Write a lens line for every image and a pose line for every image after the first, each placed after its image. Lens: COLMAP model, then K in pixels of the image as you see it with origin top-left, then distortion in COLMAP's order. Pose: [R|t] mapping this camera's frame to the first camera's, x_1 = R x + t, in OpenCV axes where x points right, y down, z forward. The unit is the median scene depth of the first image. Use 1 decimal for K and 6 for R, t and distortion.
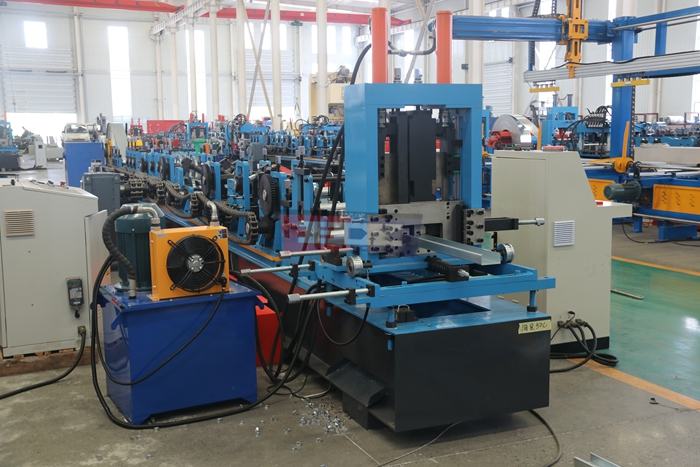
lens RADIAL K [[836.2, 0, 350.9], [0, 836.2, 233.7], [0, 0, 1]] dist [0.045166, 0.000000]
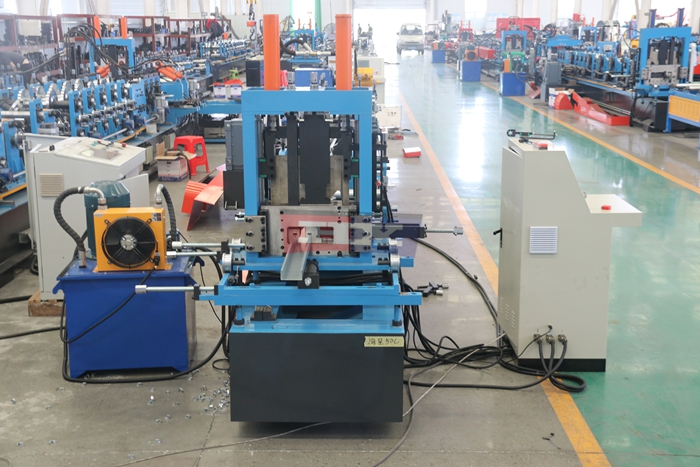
lens RADIAL K [[995.9, 0, 349.5], [0, 995.9, 233.0], [0, 0, 1]] dist [0.157028, 0.000000]
pose [[0.909477, 0.095517, -0.404633, 0.616288], [-0.059801, 0.993185, 0.100038, -0.127119], [0.411431, -0.066784, 0.908991, -0.085451]]
